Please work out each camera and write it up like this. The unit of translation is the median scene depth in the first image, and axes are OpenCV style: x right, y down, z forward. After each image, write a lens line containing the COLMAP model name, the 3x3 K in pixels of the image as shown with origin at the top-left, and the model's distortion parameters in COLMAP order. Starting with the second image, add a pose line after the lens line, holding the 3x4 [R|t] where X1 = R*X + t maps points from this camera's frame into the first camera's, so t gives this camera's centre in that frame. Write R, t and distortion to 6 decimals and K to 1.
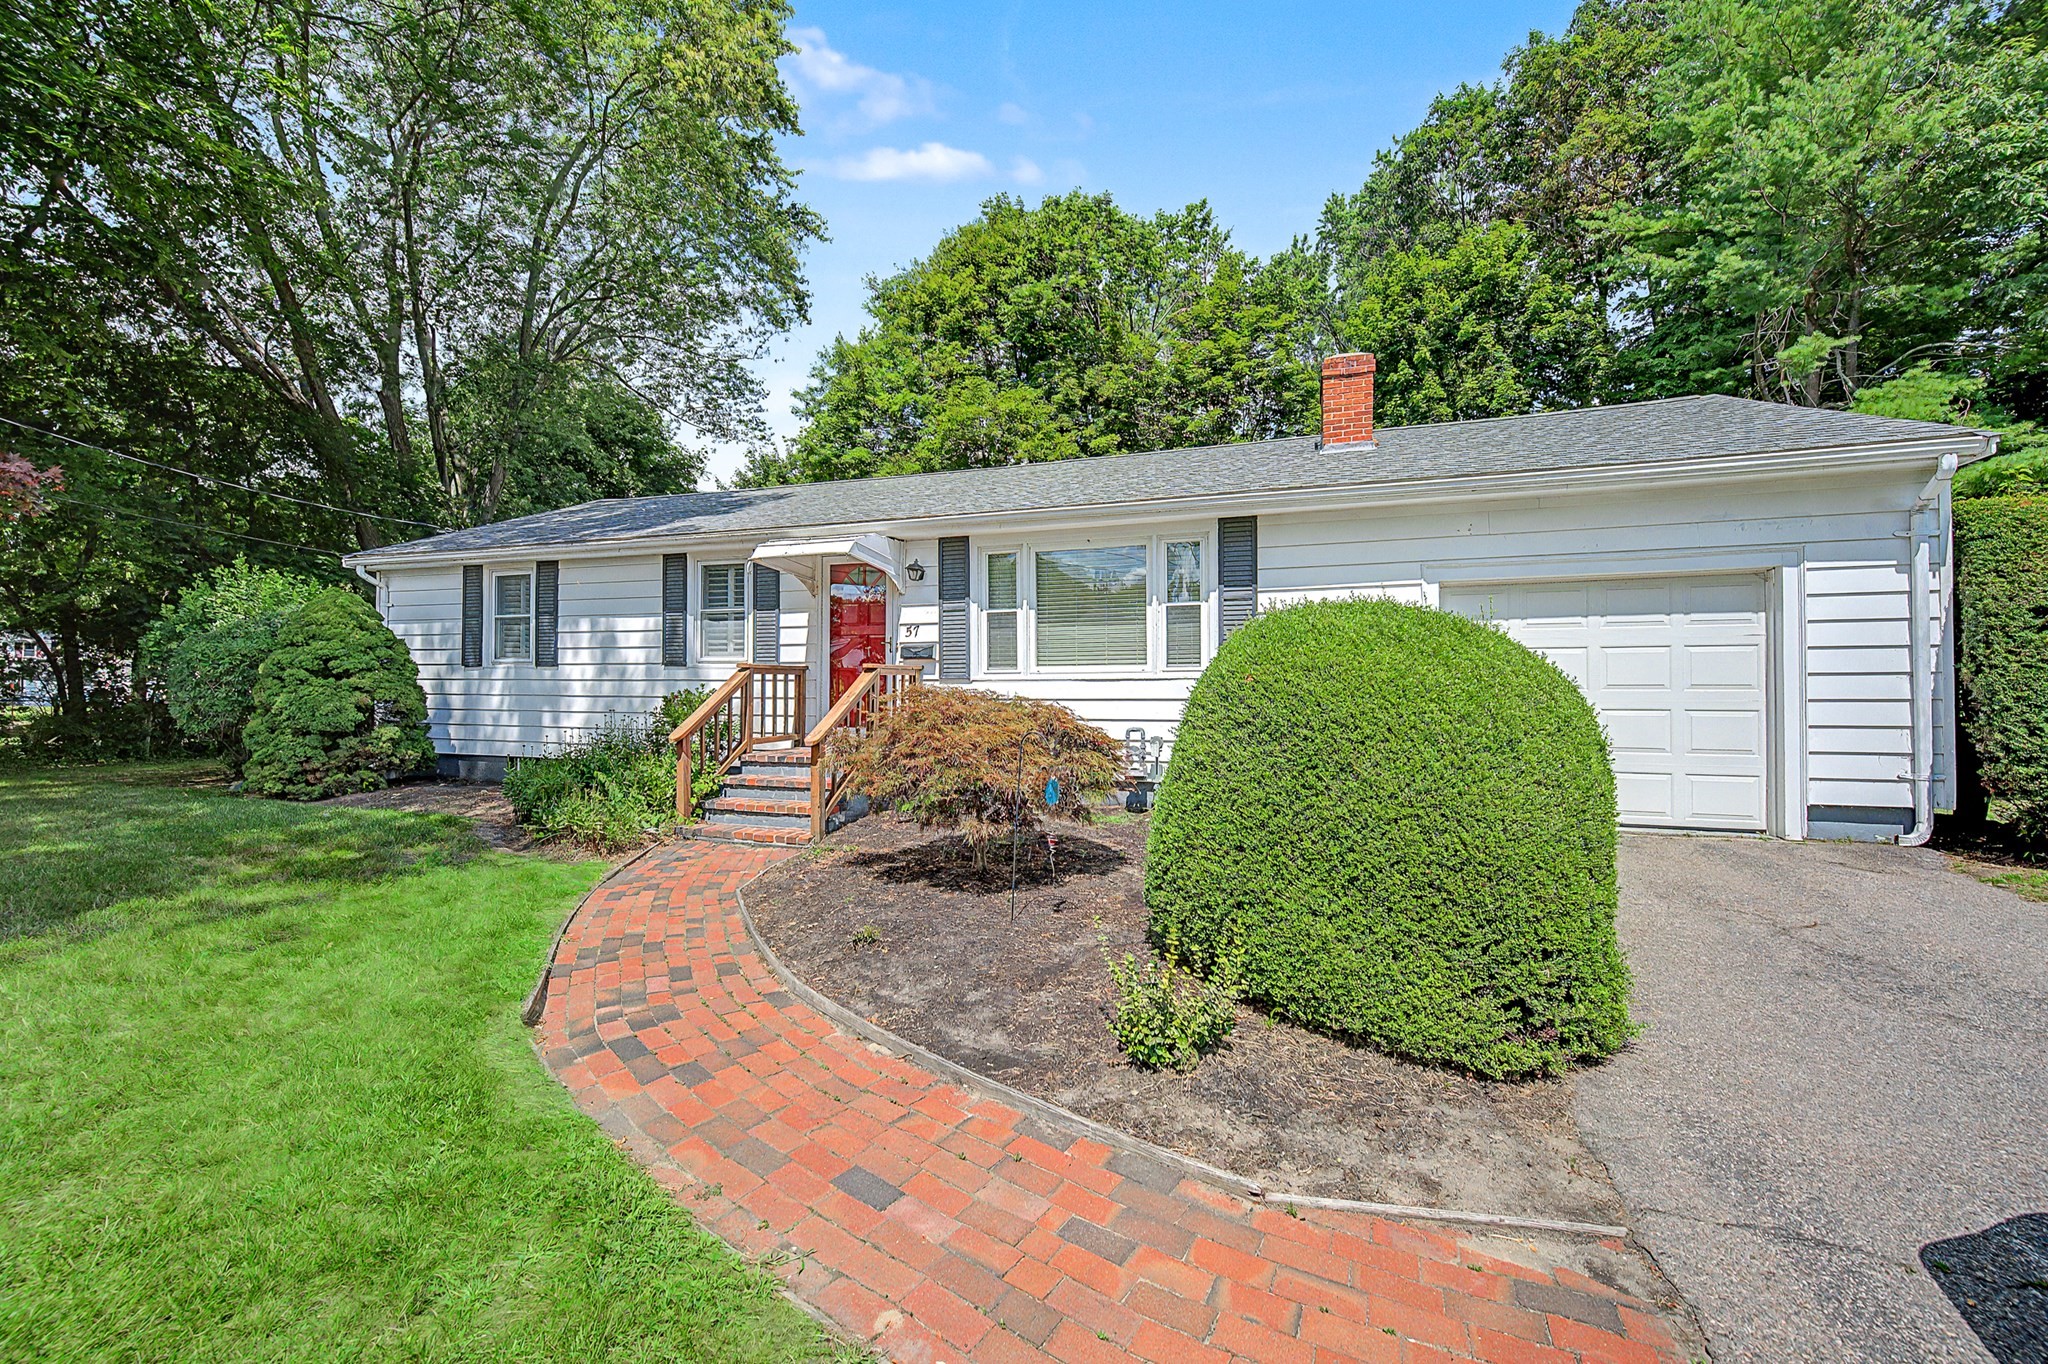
lens RADIAL K [[802.8, 0, 1018.1], [0, 802.8, 663.5], [0, 0, 1]] dist [0.007266, -0.002369]
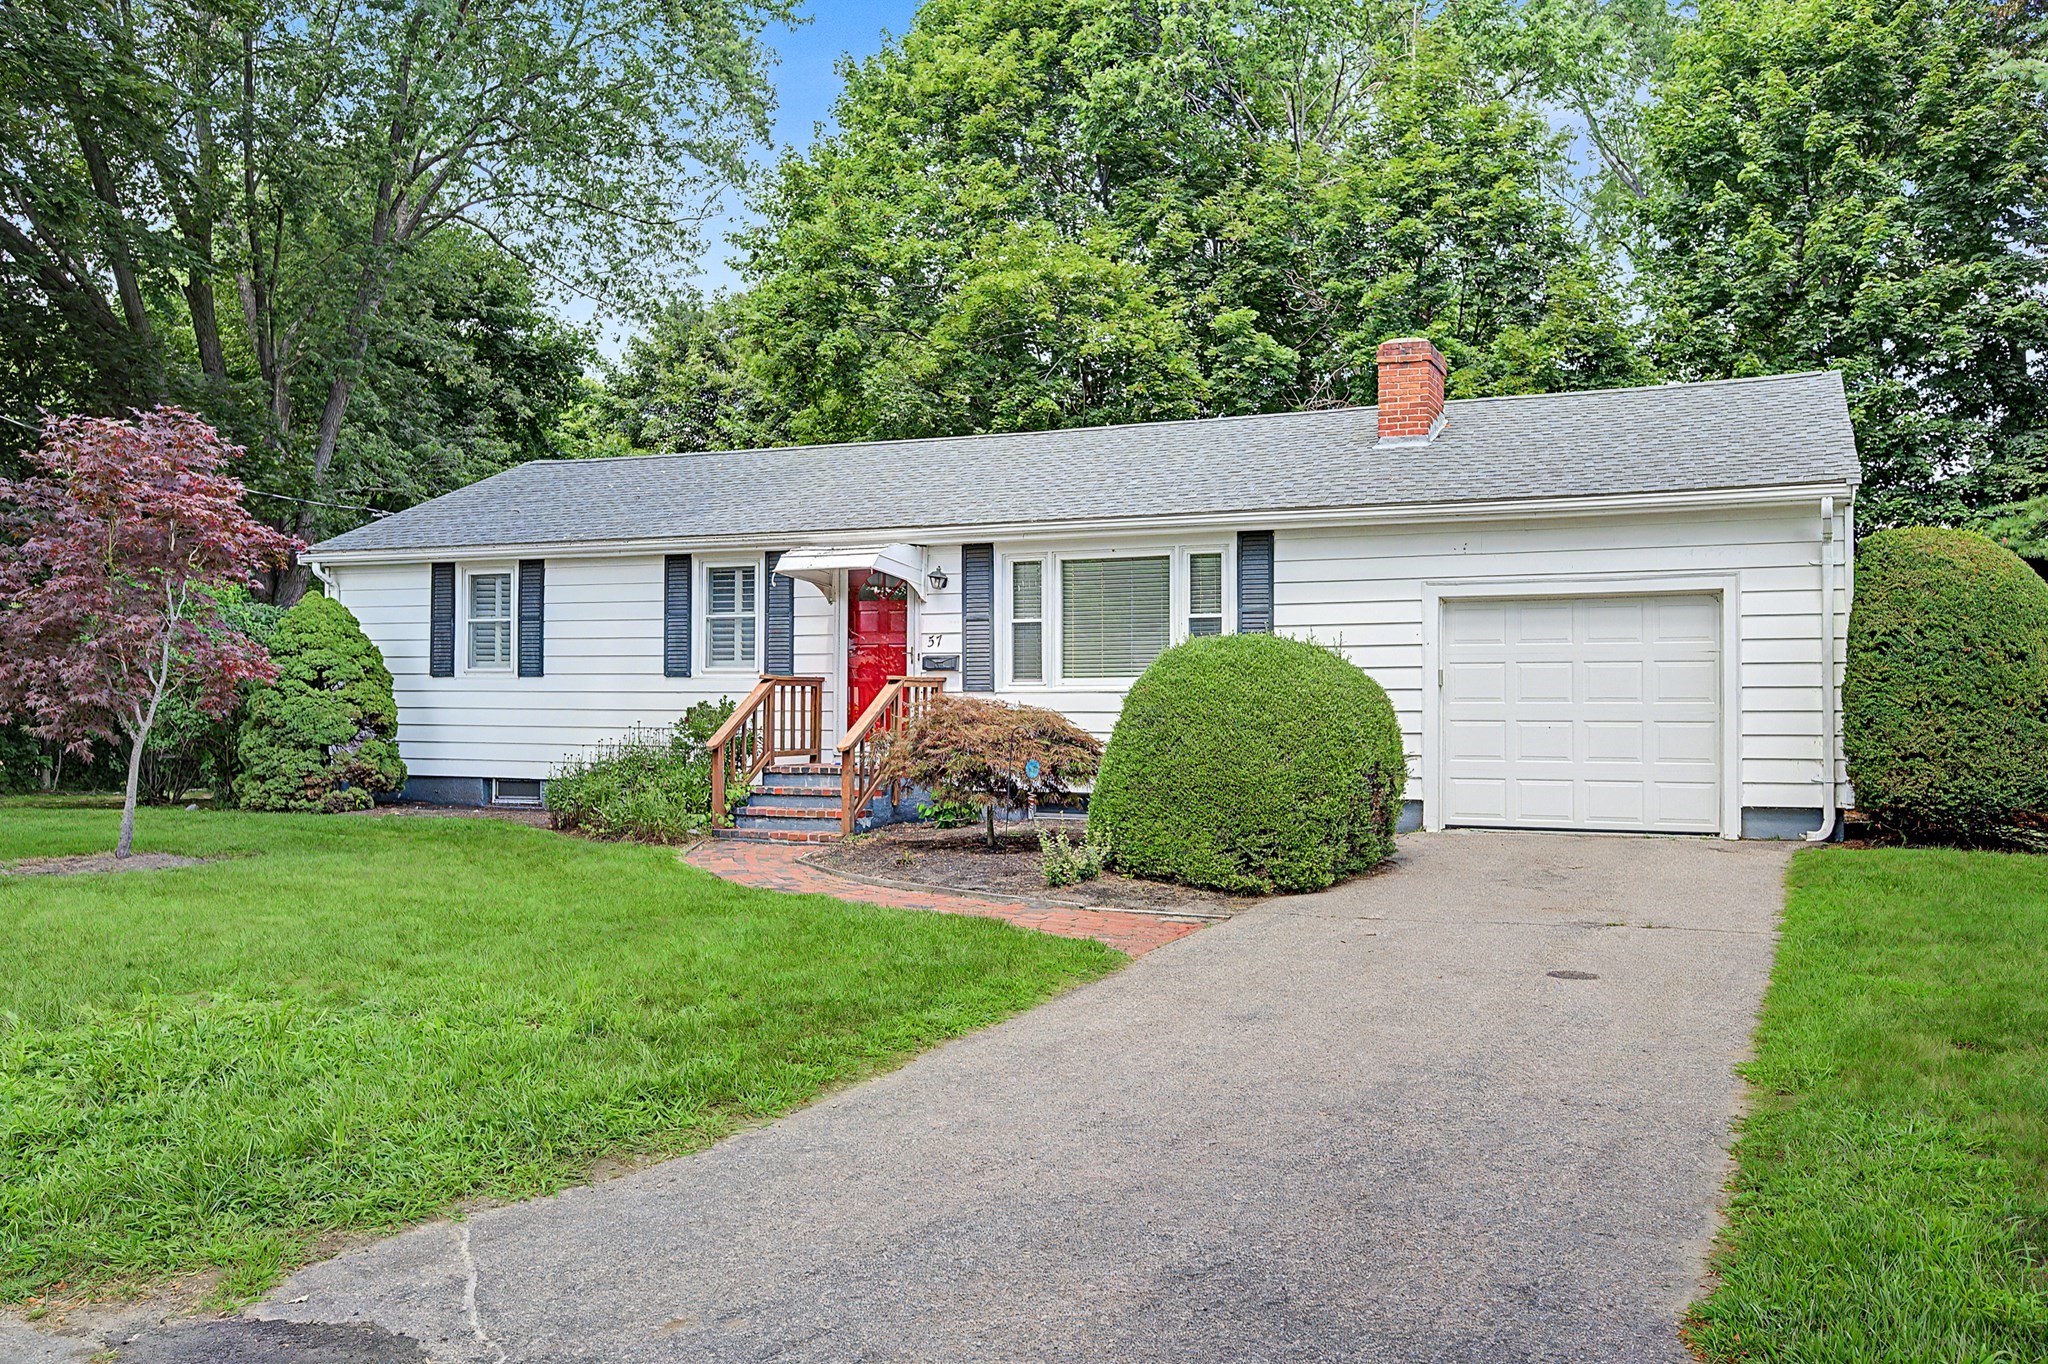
lens RADIAL K [[1678.0, 0, 1023.2], [0, 1678.0, 685.6], [0, 0, 1]] dist [0.040721, -0.048952]
pose [[0.997189, 0.002378, -0.074890, 0.115773], [-0.001495, 0.999929, 0.011846, -0.010680], [0.074913, -0.011700, 0.997121, -0.920954]]
